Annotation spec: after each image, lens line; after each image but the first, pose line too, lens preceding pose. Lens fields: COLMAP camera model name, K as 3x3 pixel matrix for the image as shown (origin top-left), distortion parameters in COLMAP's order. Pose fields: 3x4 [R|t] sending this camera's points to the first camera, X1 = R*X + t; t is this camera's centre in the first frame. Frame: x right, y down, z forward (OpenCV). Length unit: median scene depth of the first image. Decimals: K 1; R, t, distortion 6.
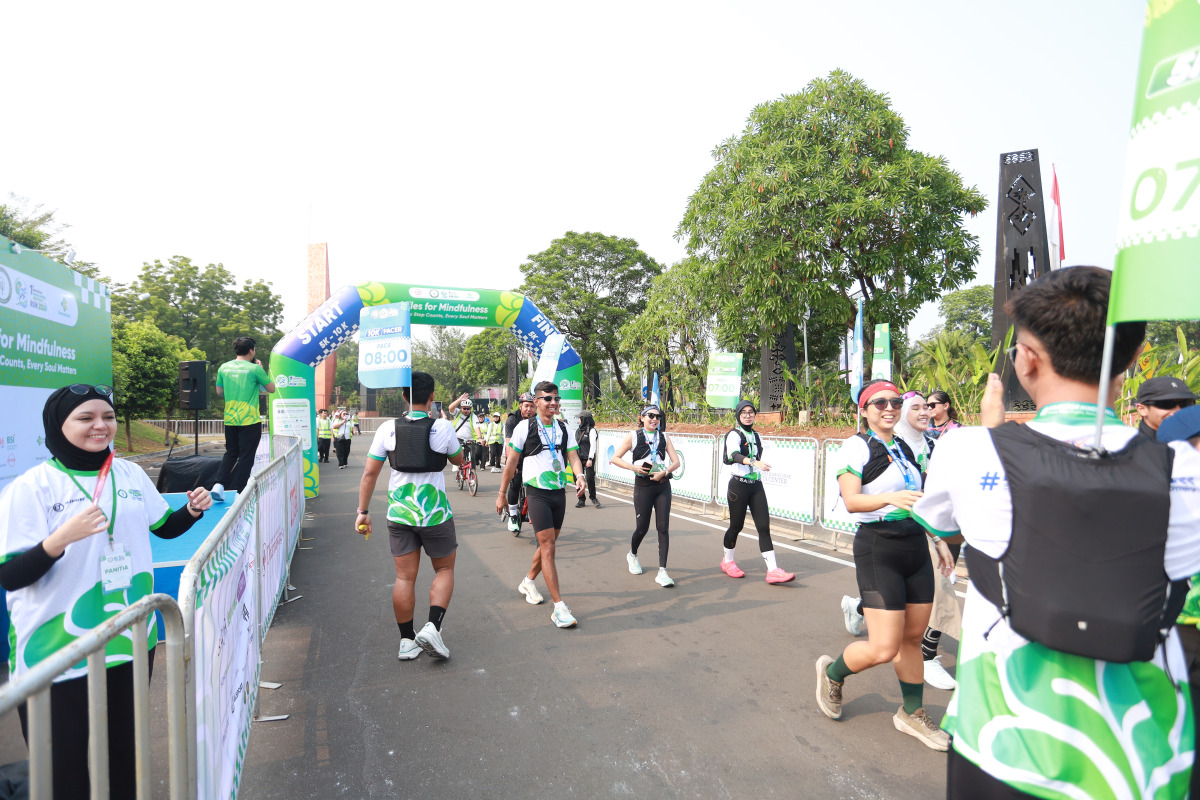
lens RADIAL K [[626.0, 0, 600.0], [0, 626.0, 400.0], [0, 0, 1]] dist [-0.036976, 0.030103]
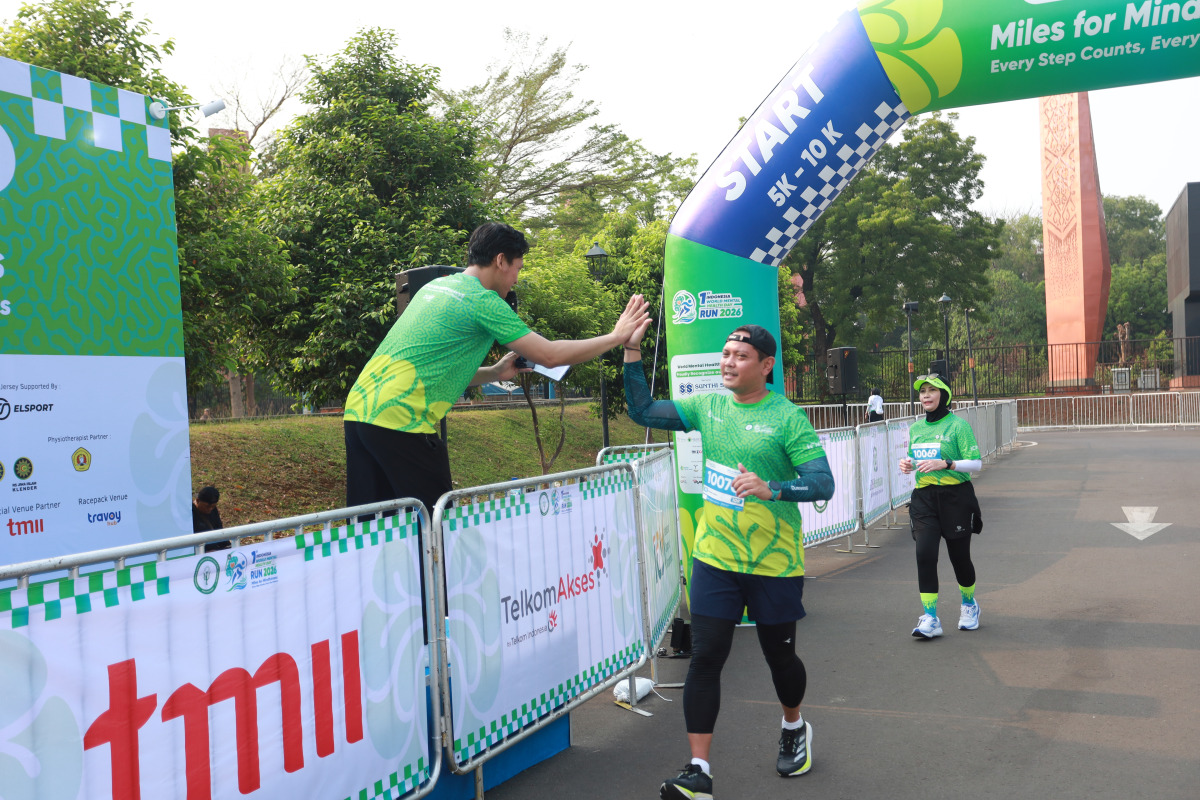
lens RADIAL K [[1294.9, 0, 599.6], [0, 1294.9, 406.4], [0, 0, 1]] dist [0.005385, 0.127807]
pose [[0.686892, -0.017258, -0.726555, 0.008645], [0.046498, 0.998713, 0.020237, 0.005130], [0.725270, -0.047684, 0.686811, 0.198025]]
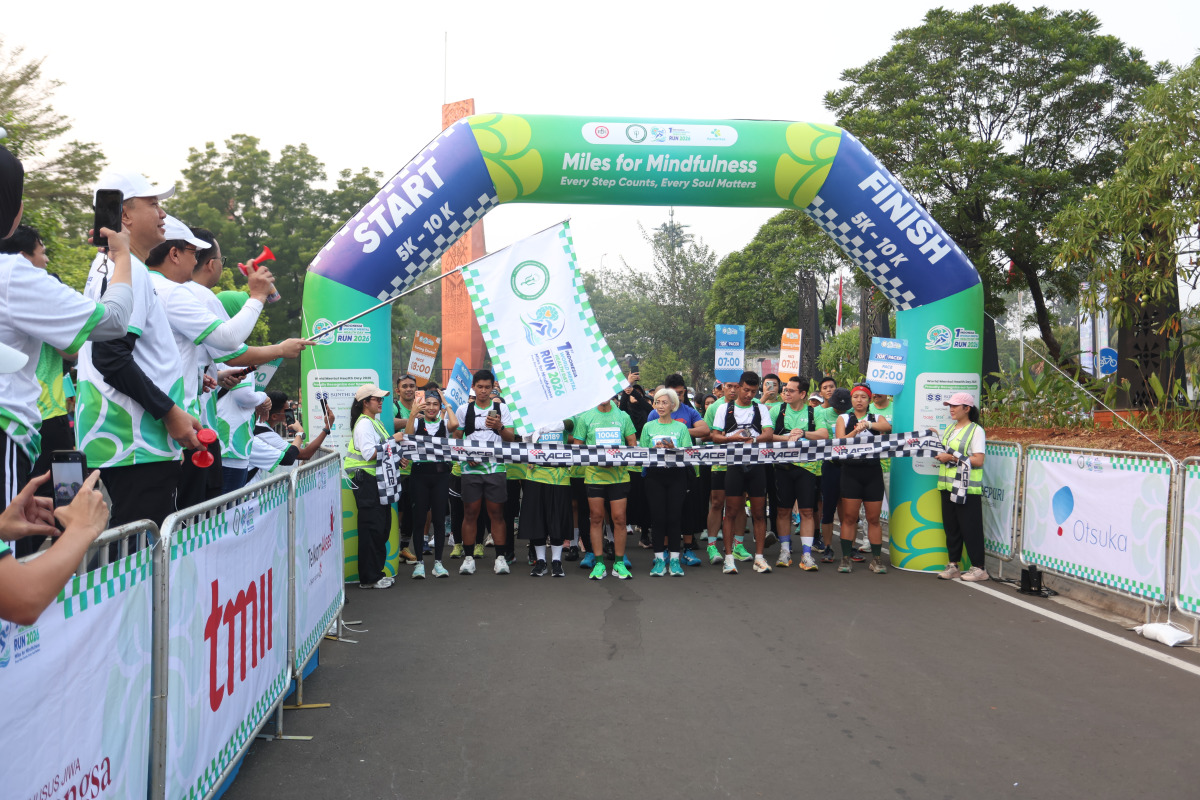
lens RADIAL K [[1141.9, 0, 596.9], [0, 1141.9, 390.1], [0, 0, 1]] dist [0.020408, 0.093495]
pose [[0.949858, 0.004920, -0.312642, -0.018891], [-0.002261, 0.999958, 0.008869, 0.002692], [0.312673, -0.007717, 0.949830, 0.109974]]
